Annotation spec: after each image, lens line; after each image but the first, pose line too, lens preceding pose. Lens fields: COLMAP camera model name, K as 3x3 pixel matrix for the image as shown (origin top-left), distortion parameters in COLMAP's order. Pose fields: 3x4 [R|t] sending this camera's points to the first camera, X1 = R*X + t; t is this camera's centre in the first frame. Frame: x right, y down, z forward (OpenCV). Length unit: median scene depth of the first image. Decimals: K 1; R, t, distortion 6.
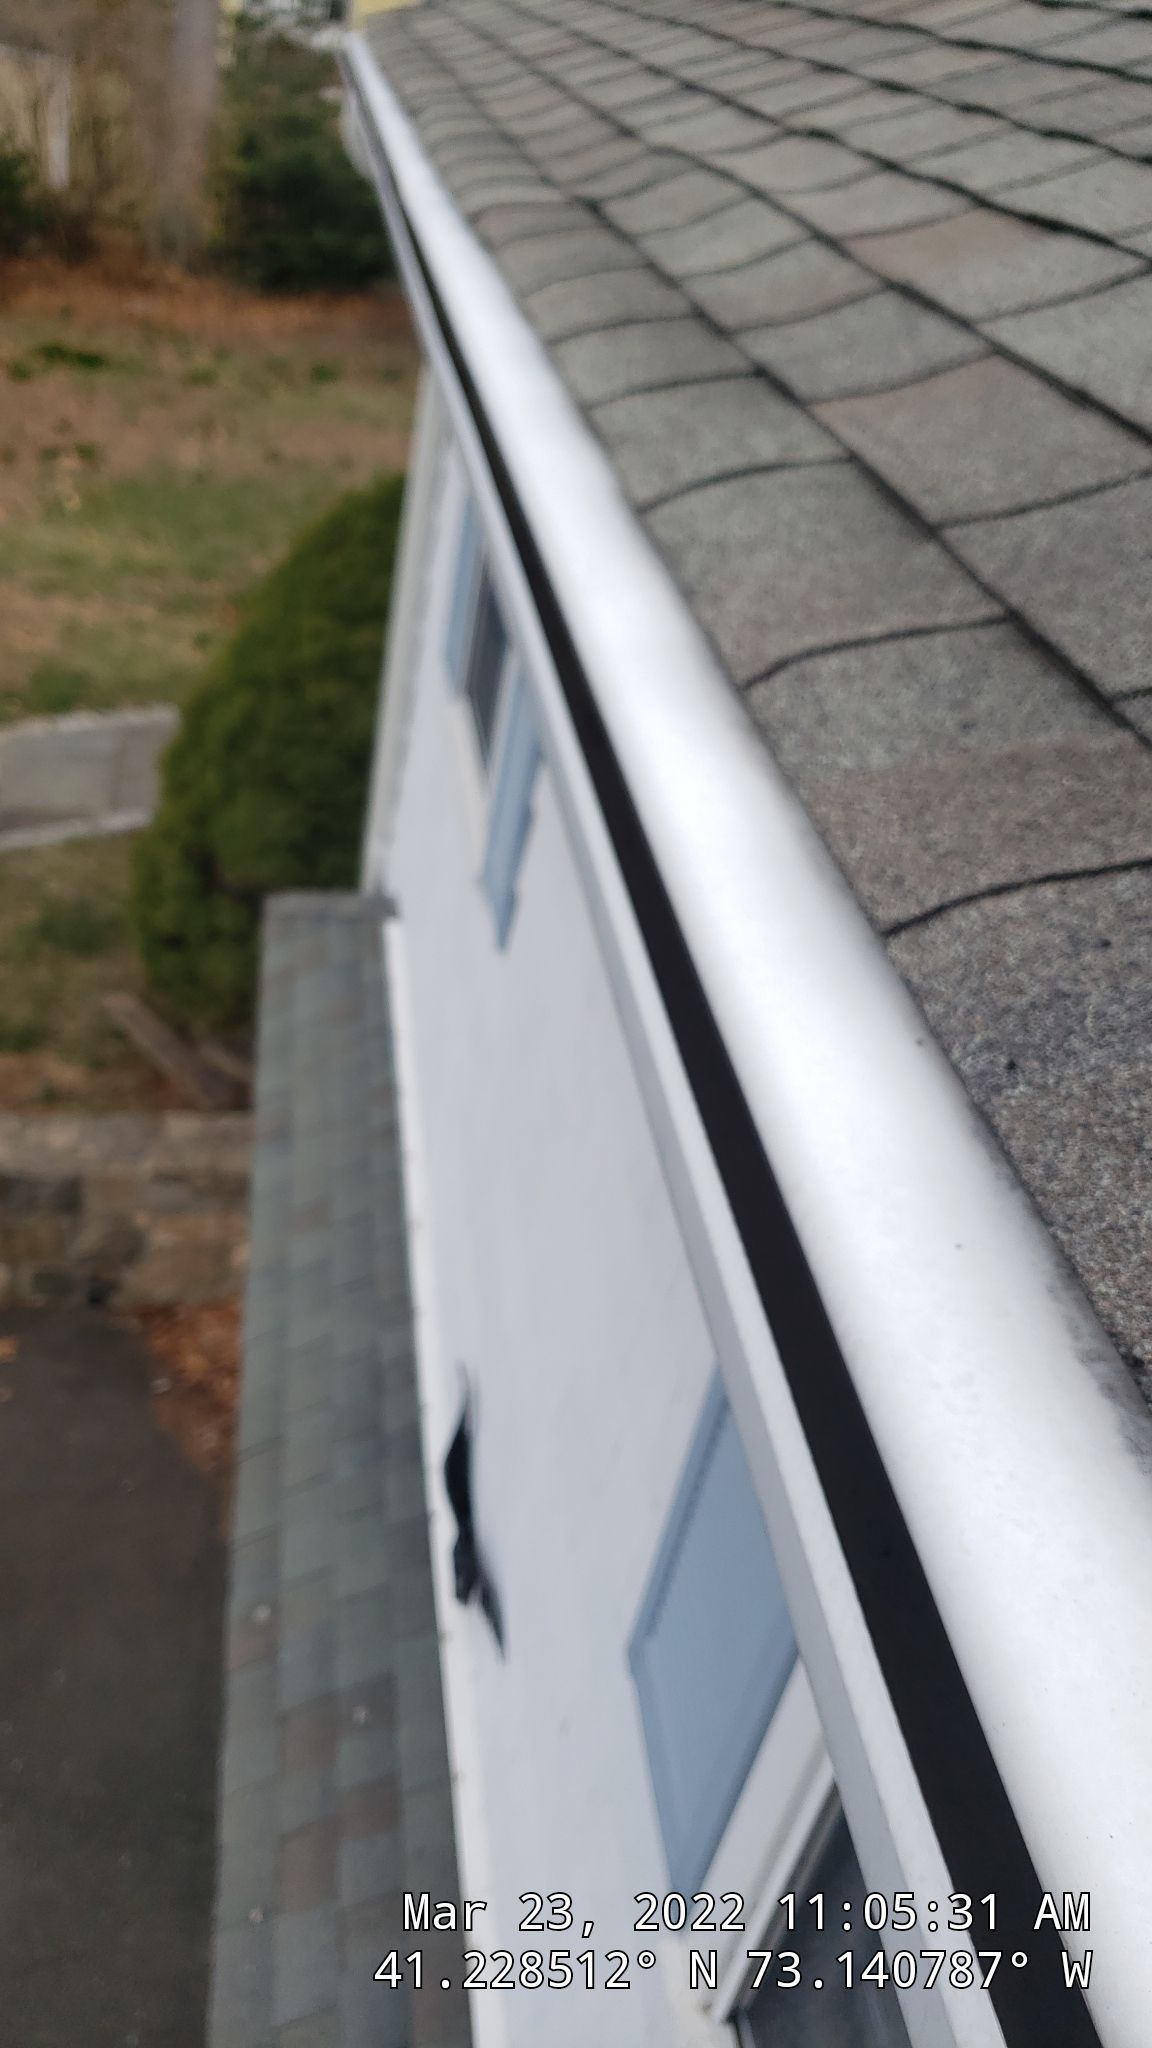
lens RADIAL K [[1582.9, 0, 577.3], [0, 1582.9, 1032.9], [0, 0, 1]] dist [0.064465, -0.051708]
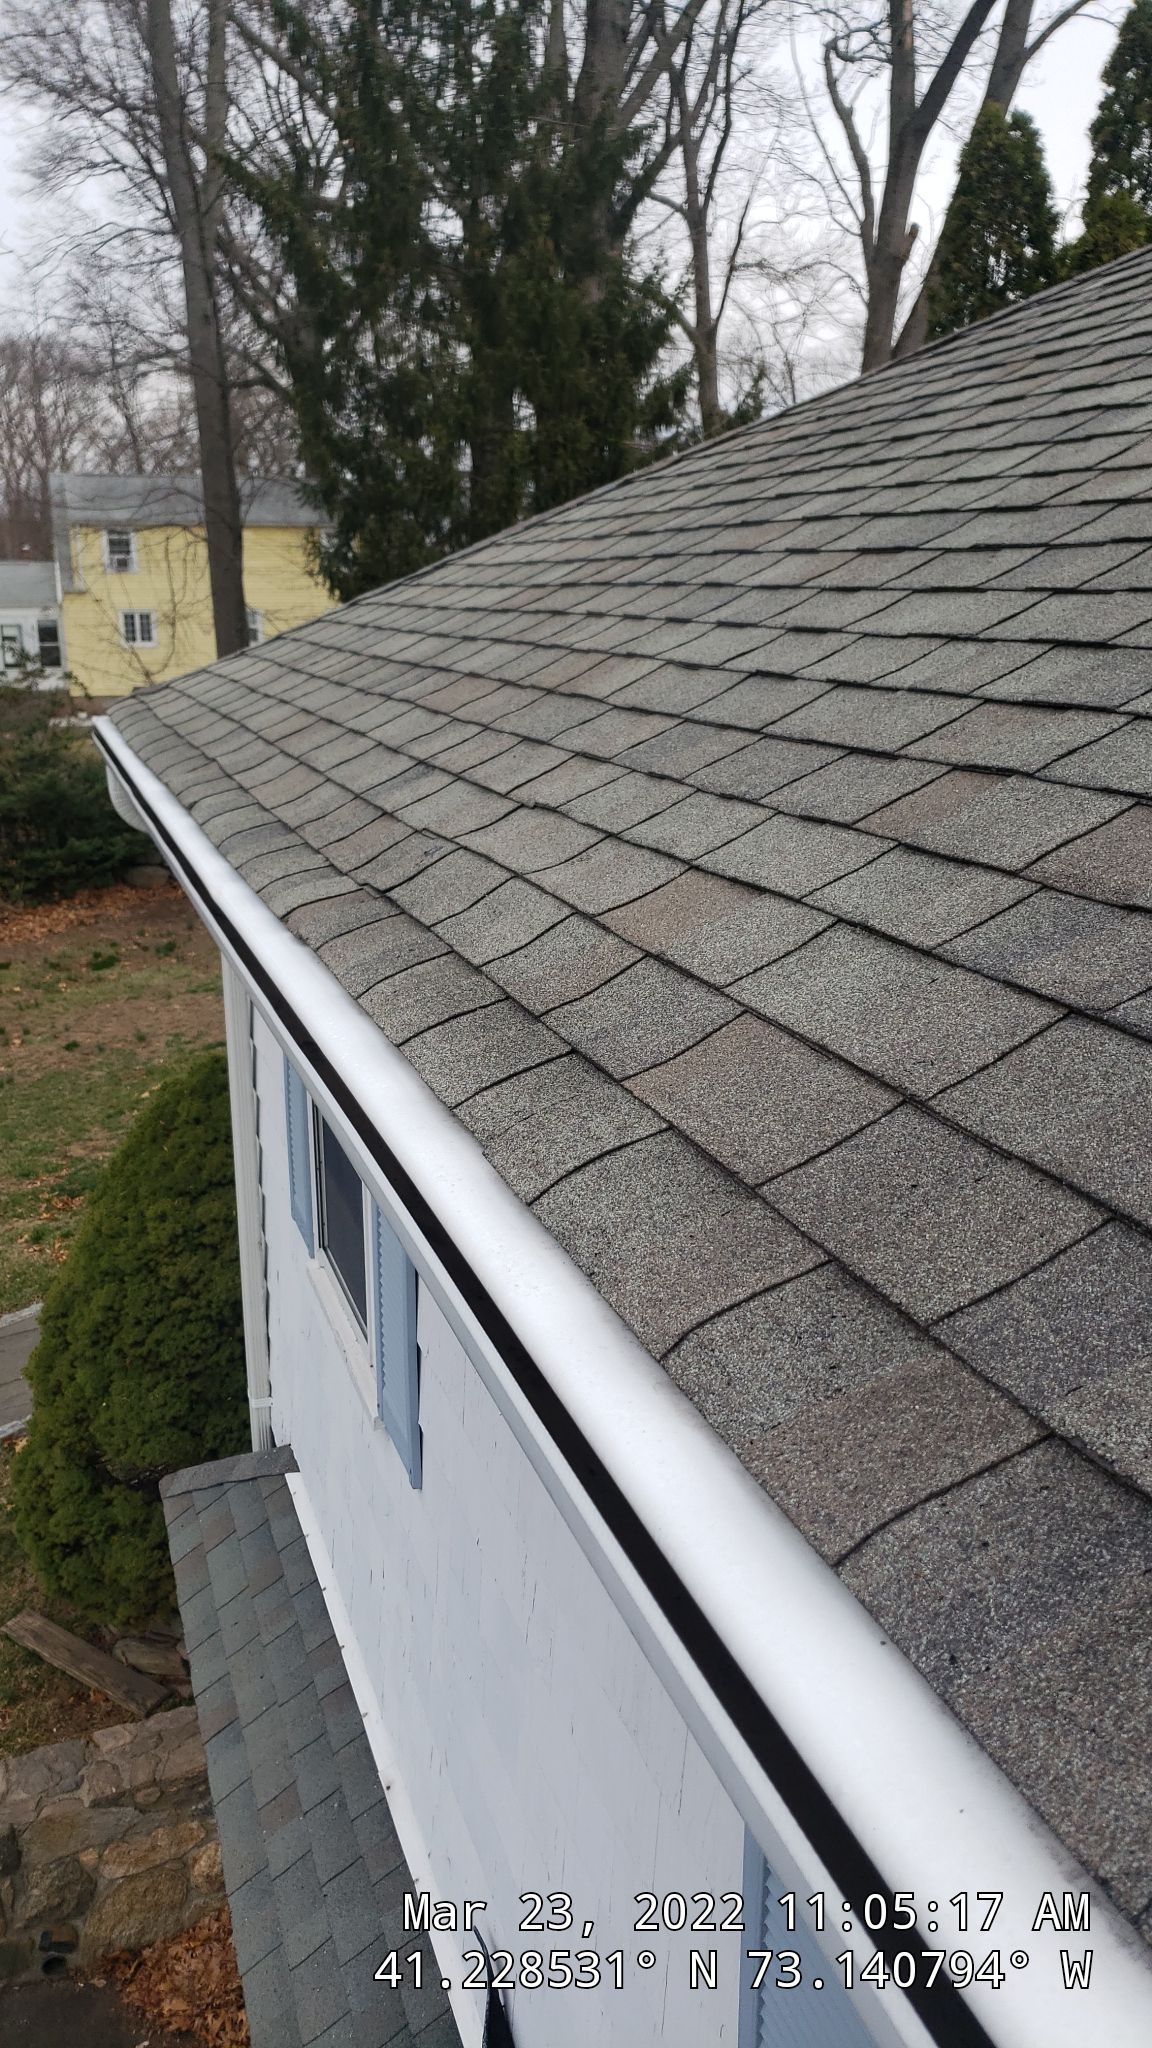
lens RADIAL K [[1582.9, 0, 570.8], [0, 1582.9, 1057.8], [0, 0, 1]] dist [0.064465, -0.051708]
pose [[0.965206, -0.226995, 0.129809, -0.087054], [0.252639, 0.937585, -0.238972, -0.160597], [-0.067461, 0.263452, 0.962311, -0.356134]]
